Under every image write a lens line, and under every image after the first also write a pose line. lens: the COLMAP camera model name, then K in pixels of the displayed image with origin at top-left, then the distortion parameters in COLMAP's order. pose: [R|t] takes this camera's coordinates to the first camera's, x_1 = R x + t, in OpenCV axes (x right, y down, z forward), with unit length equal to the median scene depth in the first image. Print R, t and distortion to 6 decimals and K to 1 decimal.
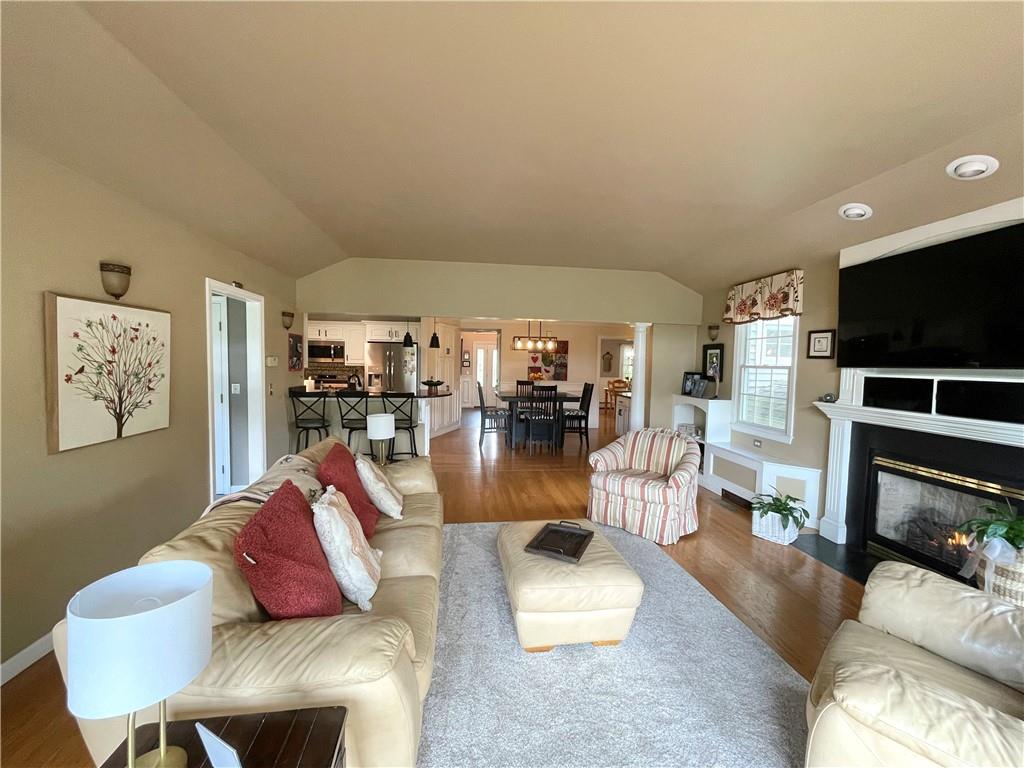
lens RADIAL K [[415.9, 0, 513.4], [0, 415.9, 387.1], [0, 0, 1]] dist [-0.002482, -0.000251]
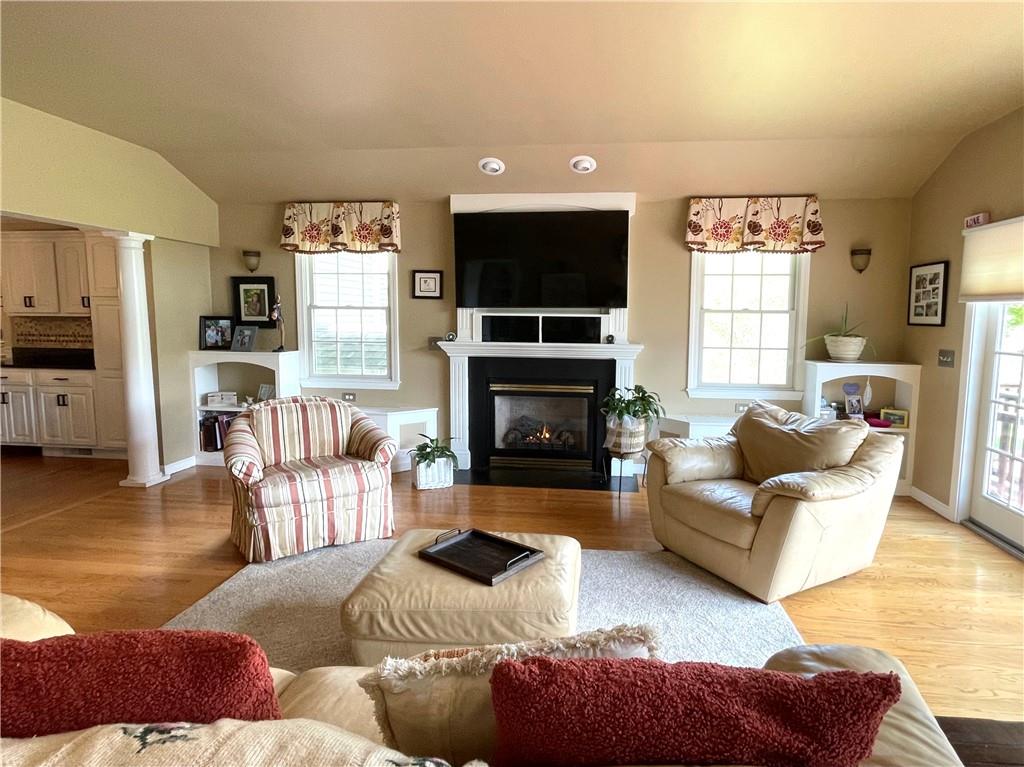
lens RADIAL K [[540.1, 0, 522.4], [0, 540.1, 365.7], [0, 0, 1]] dist [0.002851, -0.000091]
pose [[0.262948, -0.111024, 0.958401, -0.435022], [0.053362, 0.993510, 0.100451, -0.024869], [-0.963333, 0.024728, 0.267166, 0.402541]]
